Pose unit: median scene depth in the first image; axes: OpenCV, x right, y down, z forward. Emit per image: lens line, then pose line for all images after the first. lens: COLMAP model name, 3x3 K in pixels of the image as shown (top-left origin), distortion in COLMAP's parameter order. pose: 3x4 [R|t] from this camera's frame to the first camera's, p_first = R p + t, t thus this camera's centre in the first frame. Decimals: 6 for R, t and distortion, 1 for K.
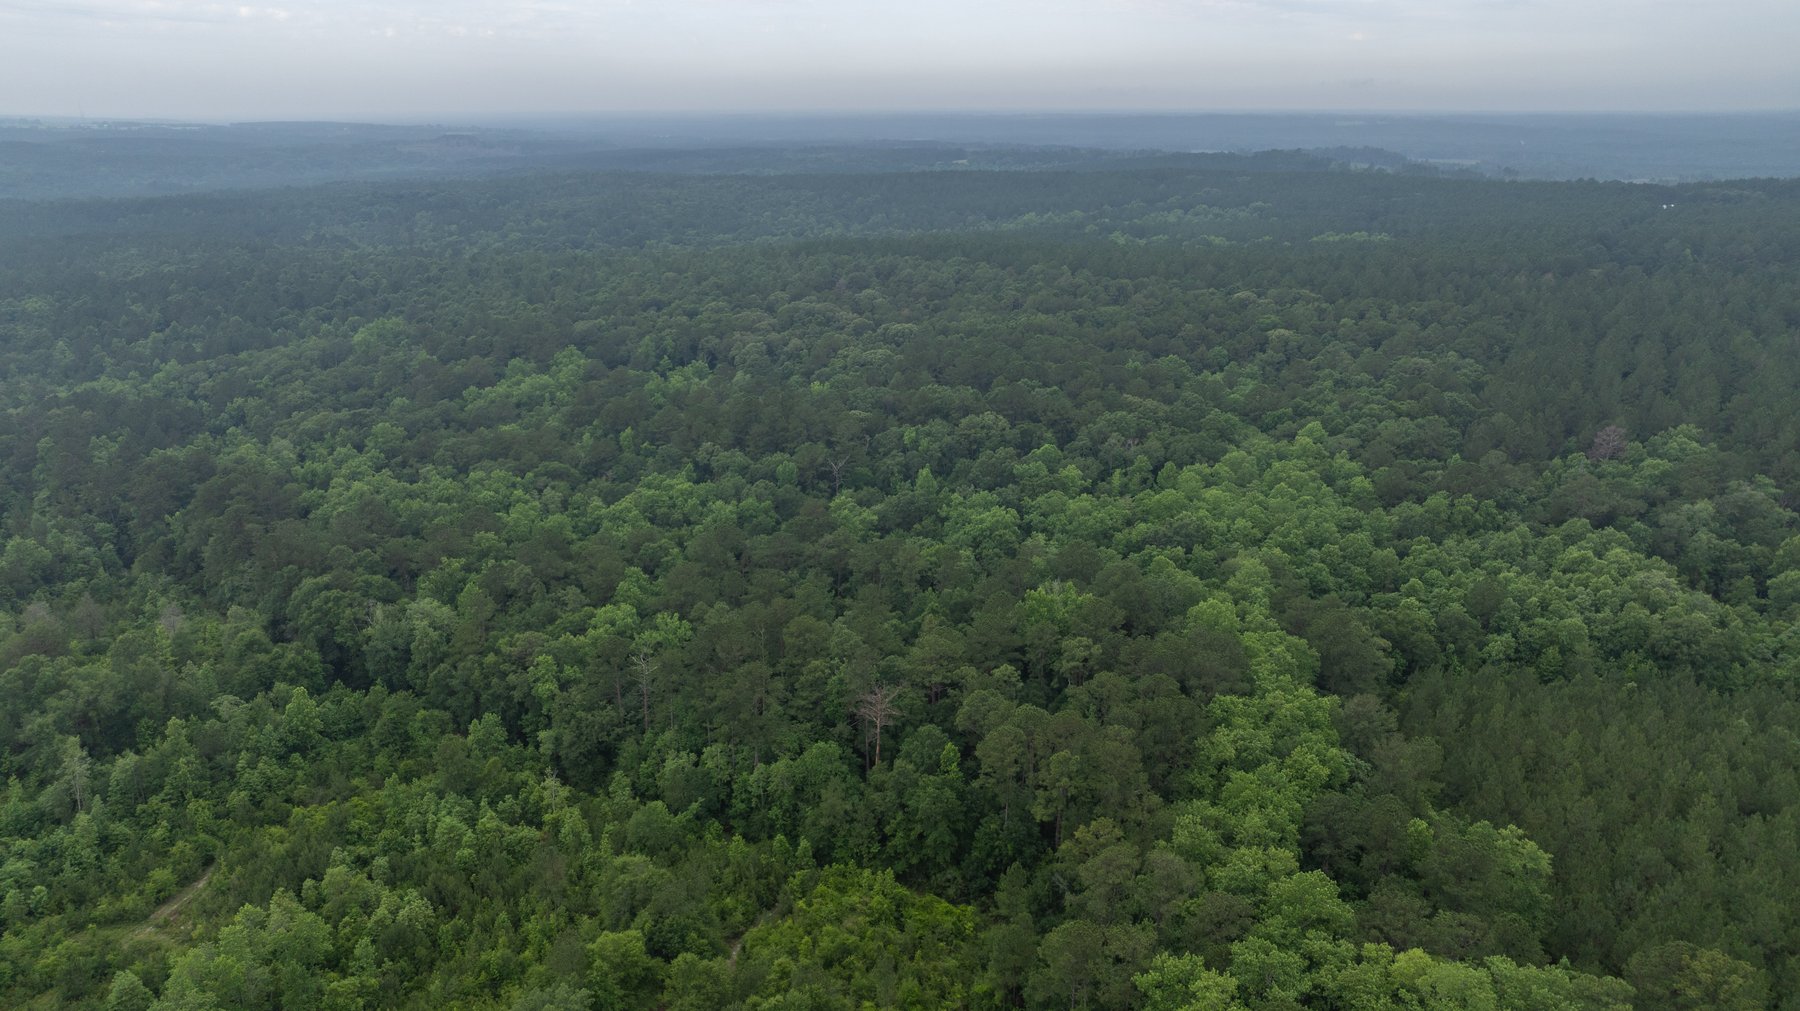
lens RADIAL K [[1284.5, 0, 925.8], [0, 1284.5, 506.4], [0, 0, 1]] dist [-0.054422, 0.081255]
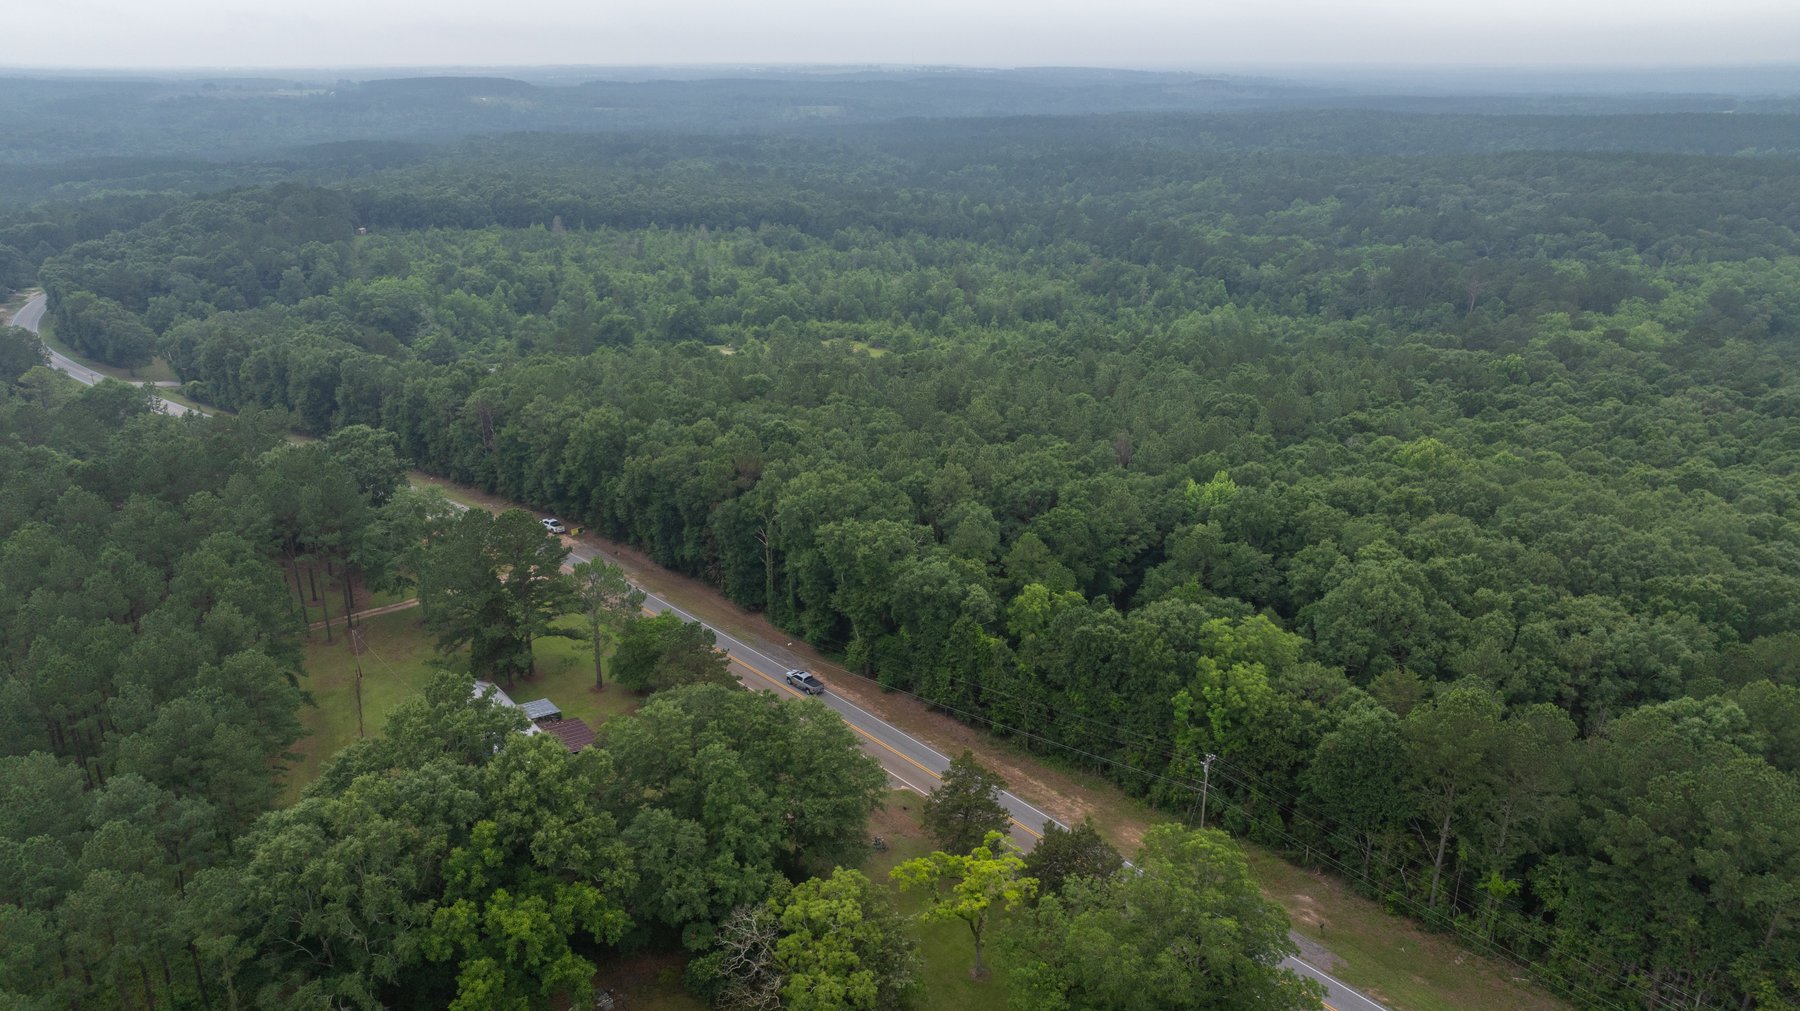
lens RADIAL K [[1284.5, 0, 925.8], [0, 1284.5, 506.4], [0, 0, 1]] dist [-0.054422, 0.081255]
pose [[0.858645, 0.173680, -0.482248, 0.186191], [-0.156796, 0.984743, 0.075476, 0.333201], [0.487999, 0.010807, 0.872777, -0.970591]]
